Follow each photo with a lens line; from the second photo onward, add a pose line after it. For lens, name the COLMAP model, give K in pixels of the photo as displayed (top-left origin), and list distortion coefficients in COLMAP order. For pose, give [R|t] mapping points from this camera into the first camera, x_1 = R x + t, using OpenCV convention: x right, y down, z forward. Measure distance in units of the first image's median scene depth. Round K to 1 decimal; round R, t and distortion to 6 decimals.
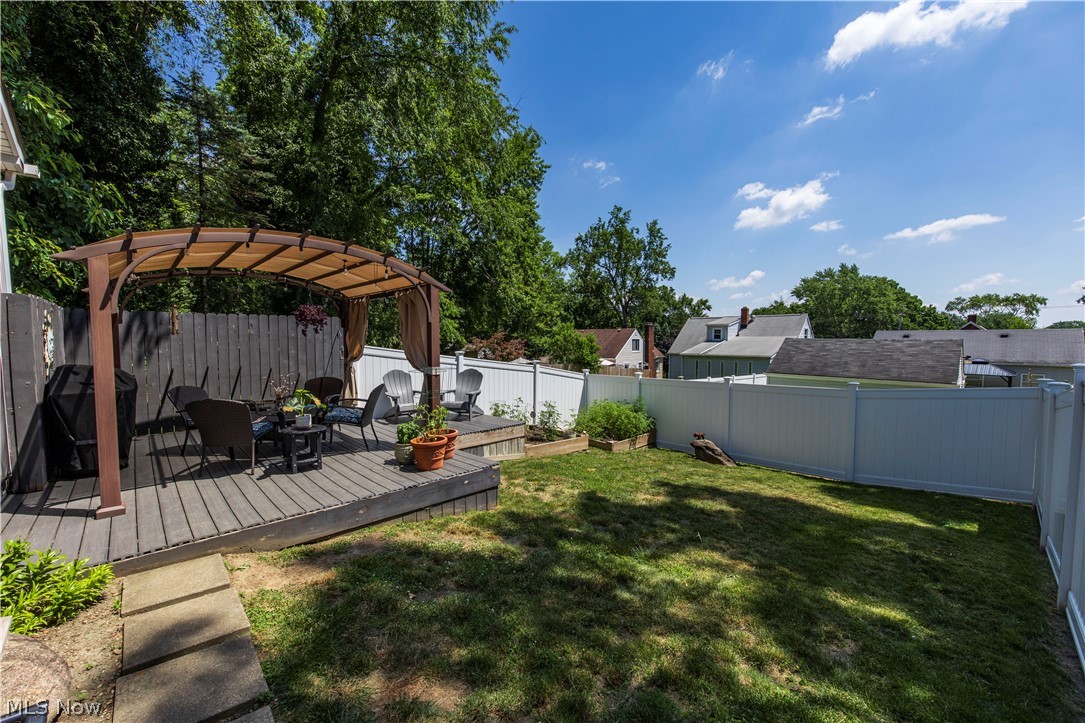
lens RADIAL K [[434.0, 0, 541.3], [0, 434.0, 368.8], [0, 0, 1]] dist [-0.000541, 0.000016]
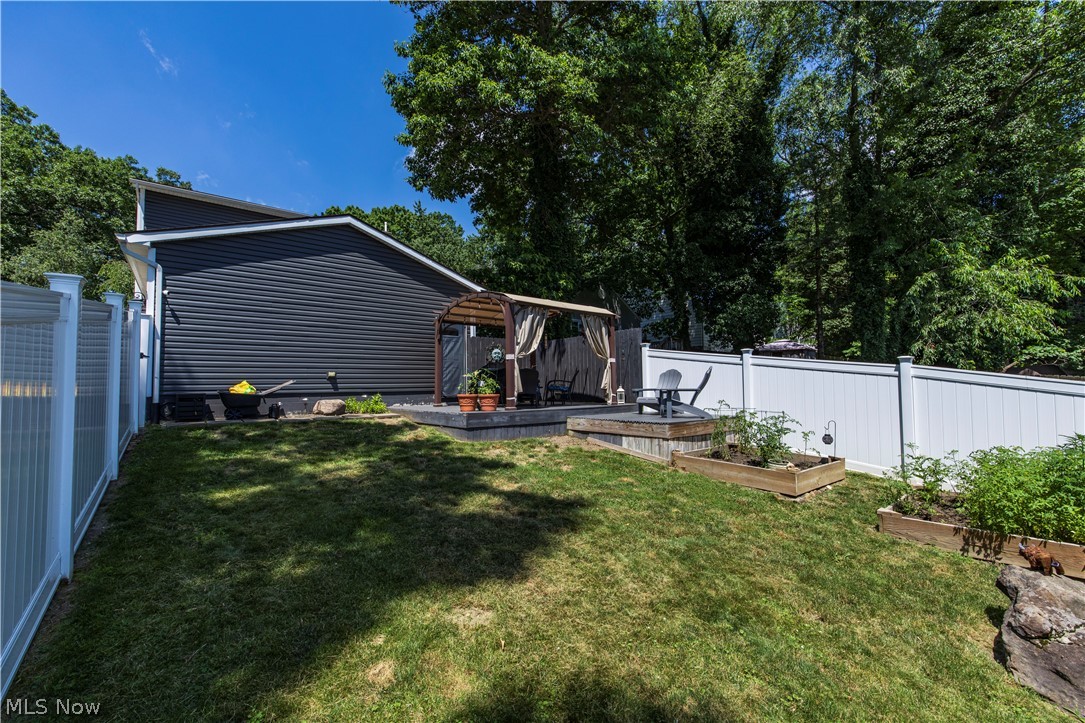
lens RADIAL K [[434.0, 0, 541.3], [0, 434.0, 368.8], [0, 0, 1]] dist [-0.000541, 0.000016]
pose [[-0.055645, -0.027728, -0.998065, 0.890835], [-0.055257, 0.998168, -0.024650, 0.056092], [0.996920, 0.053779, -0.057076, 0.854171]]
